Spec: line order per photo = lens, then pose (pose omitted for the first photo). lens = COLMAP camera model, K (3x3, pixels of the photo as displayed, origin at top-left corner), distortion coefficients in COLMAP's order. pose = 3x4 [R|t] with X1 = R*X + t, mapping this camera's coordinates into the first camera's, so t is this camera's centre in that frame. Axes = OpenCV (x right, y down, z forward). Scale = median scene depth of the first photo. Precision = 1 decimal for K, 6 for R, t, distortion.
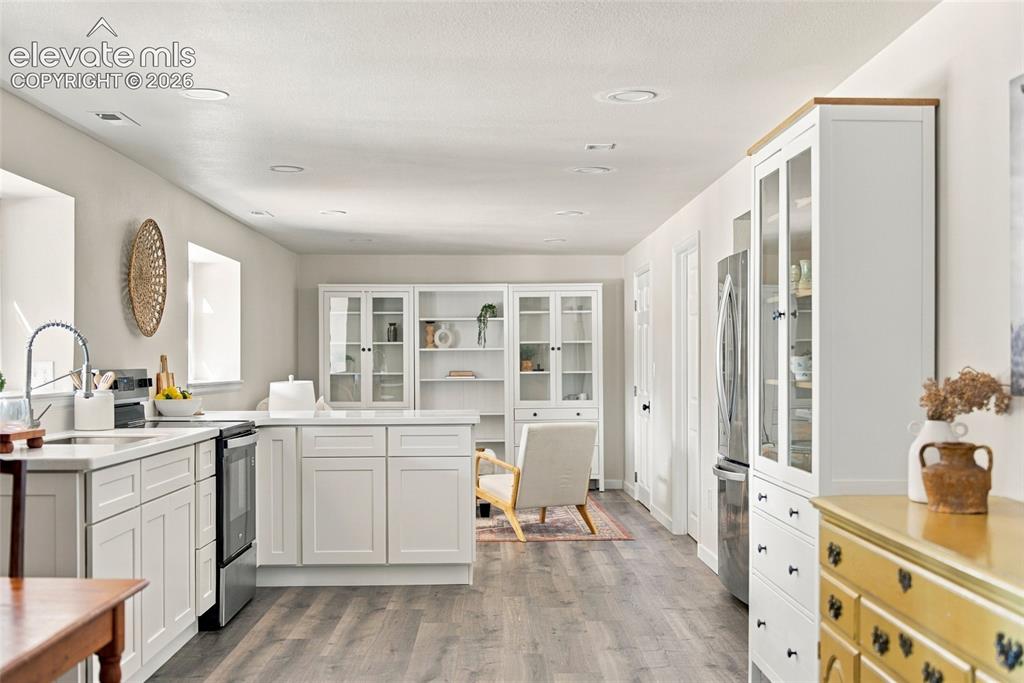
lens RADIAL K [[1132.7, 0, 513.2], [0, 1132.7, 365.9], [0, 0, 1]] dist [0.002352, -0.001196]
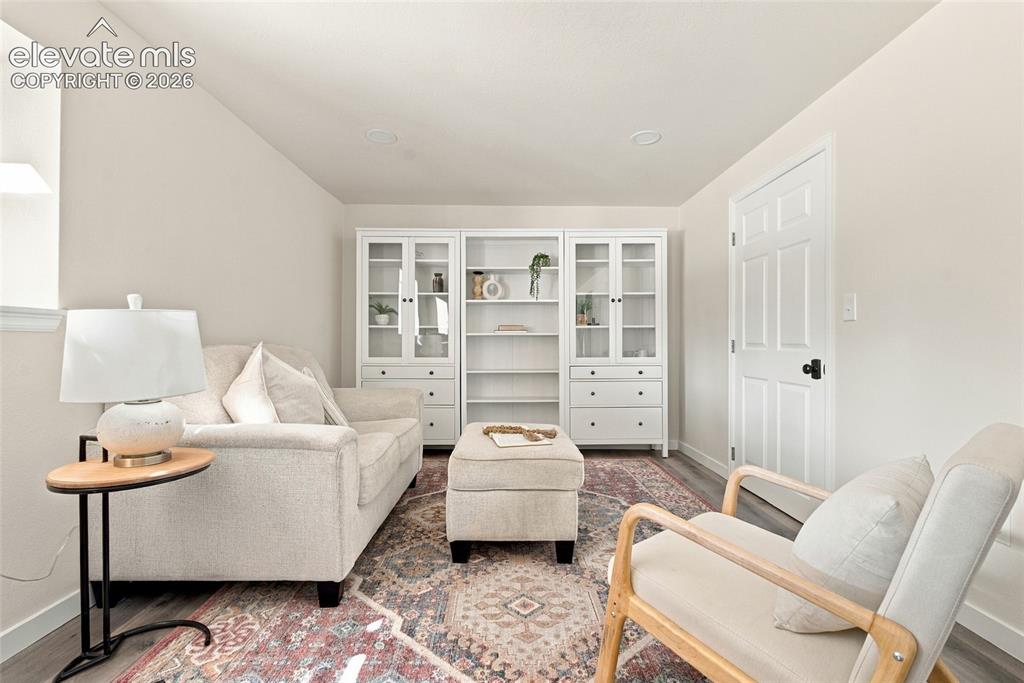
lens RADIAL K [[454.4, 0, 512.0], [0, 454.4, 341.5], [0, 0, 1]] dist [-0.000585, -0.000454]
pose [[0.999894, 0.004560, -0.013858, -0.040476], [-0.004596, 0.999986, -0.002580, 0.019117], [0.013846, 0.002644, 0.999901, 0.632417]]
